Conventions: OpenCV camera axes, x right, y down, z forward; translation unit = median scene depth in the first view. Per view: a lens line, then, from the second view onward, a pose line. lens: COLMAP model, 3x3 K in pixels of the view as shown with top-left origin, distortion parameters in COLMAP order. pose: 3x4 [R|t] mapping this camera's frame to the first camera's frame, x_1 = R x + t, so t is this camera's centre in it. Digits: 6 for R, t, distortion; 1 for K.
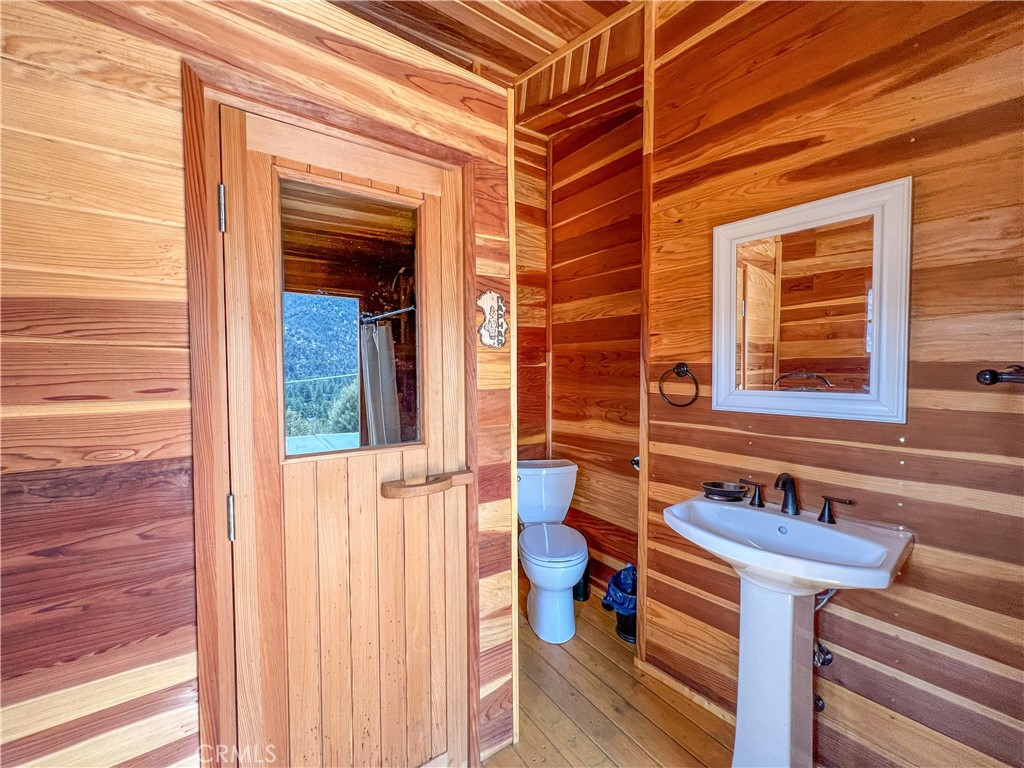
lens RADIAL K [[418.9, 0, 507.3], [0, 418.9, 384.1], [0, 0, 1]] dist [-0.005466, -0.000100]
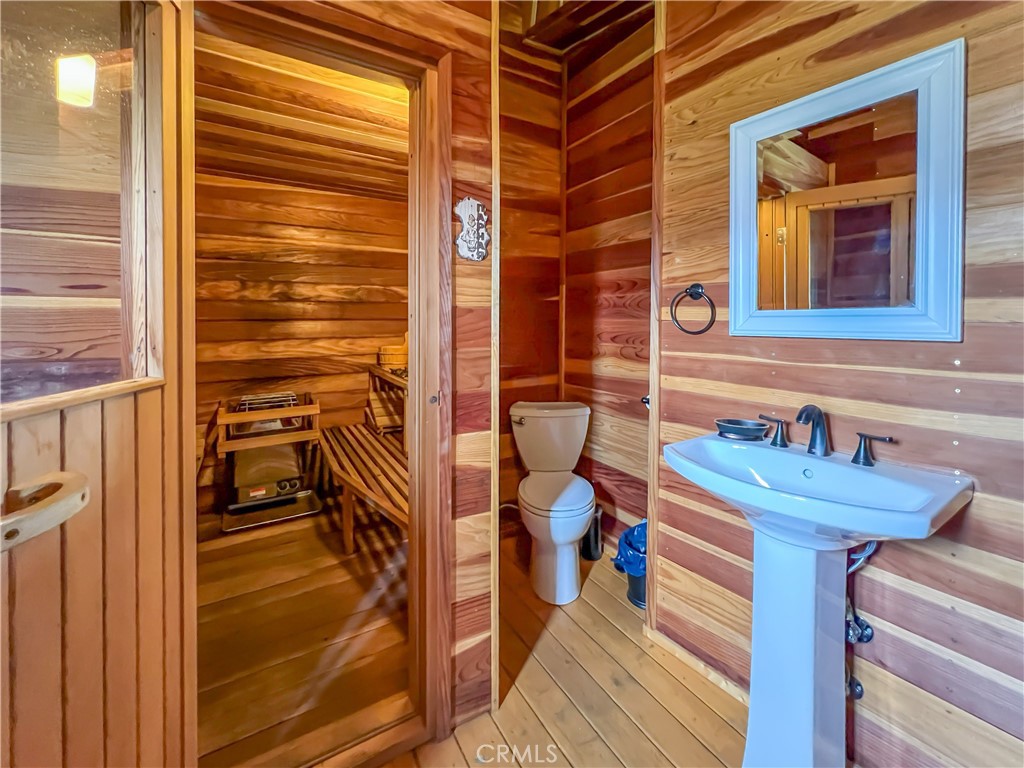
lens RADIAL K [[440.7, 0, 511.0], [0, 440.7, 329.6], [0, 0, 1]] dist [-0.005285, -0.000431]
pose [[0.996632, 0.008367, -0.081574, 0.126968], [-0.010080, 0.999737, -0.020611, 0.079275], [0.081380, 0.021364, 0.996454, 0.067773]]
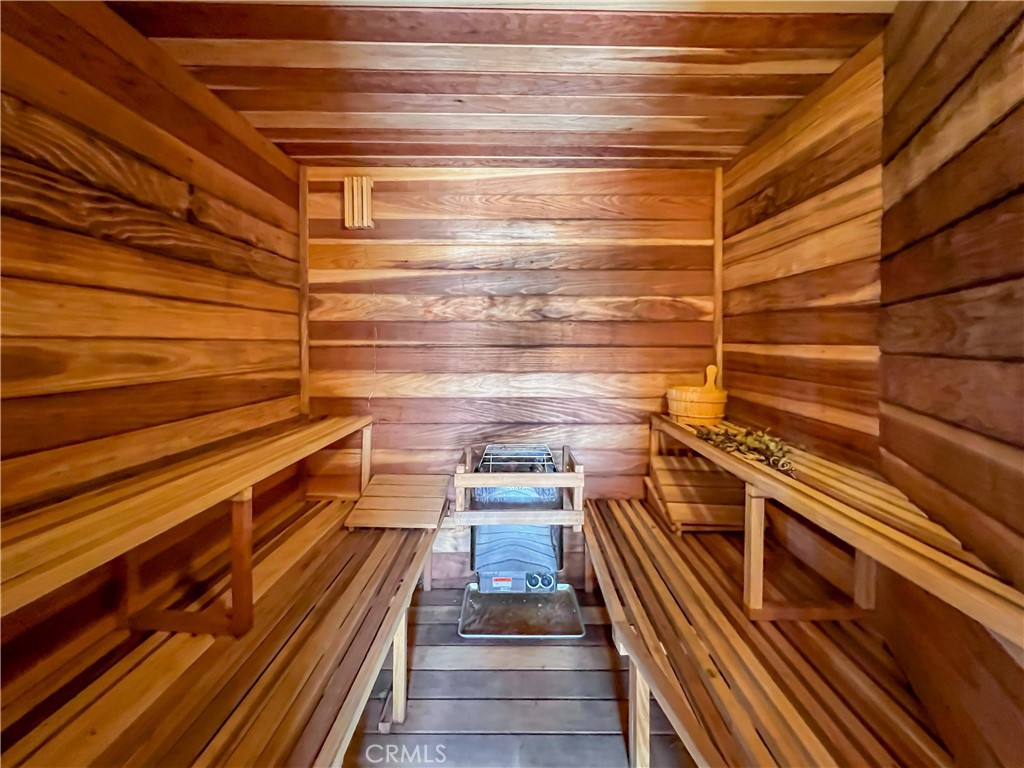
lens RADIAL K [[418.0, 0, 501.9], [0, 418.0, 346.7], [0, 0, 1]] dist [0.003467, 0.000398]
pose [[0.802148, 0.012524, -0.596993, -0.321227], [-0.035088, 0.999041, -0.026188, 0.047355], [0.596093, 0.041954, 0.801819, 0.770713]]
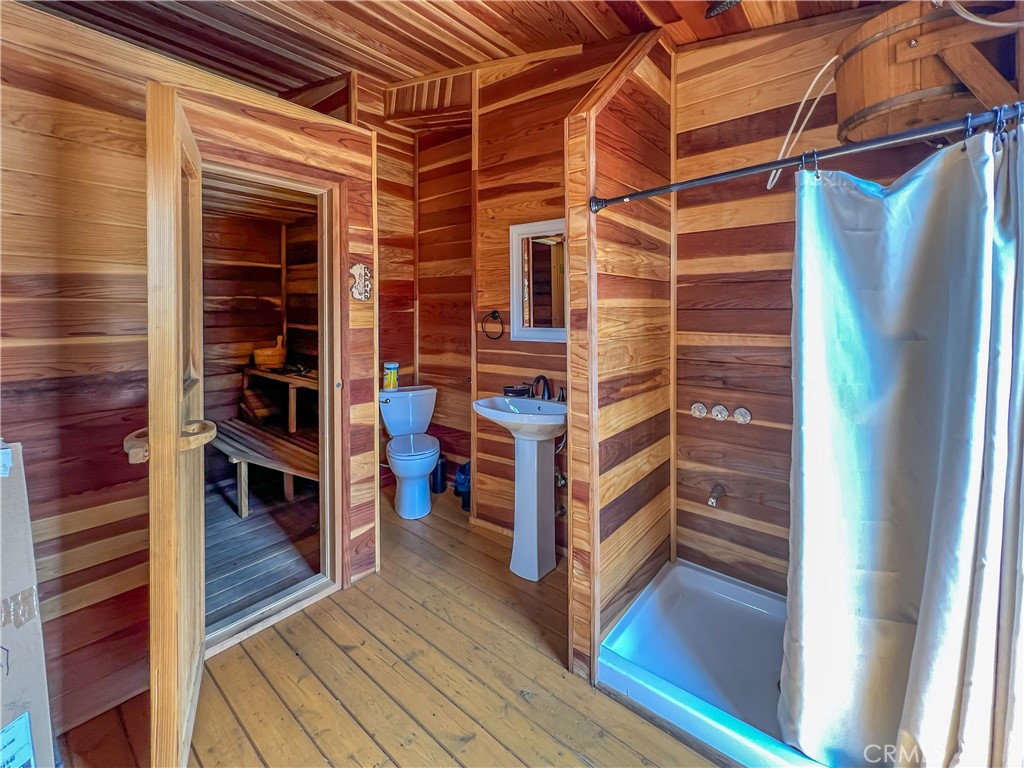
lens RADIAL K [[444.6, 0, 528.1], [0, 444.6, 312.4], [0, 0, 1]] dist [-0.008302, 0.001904]
pose [[0.959801, 0.000435, 0.280681, 0.092826], [0.009539, 0.999371, -0.034169, 0.015004], [-0.280519, 0.035473, 0.959193, -0.684790]]
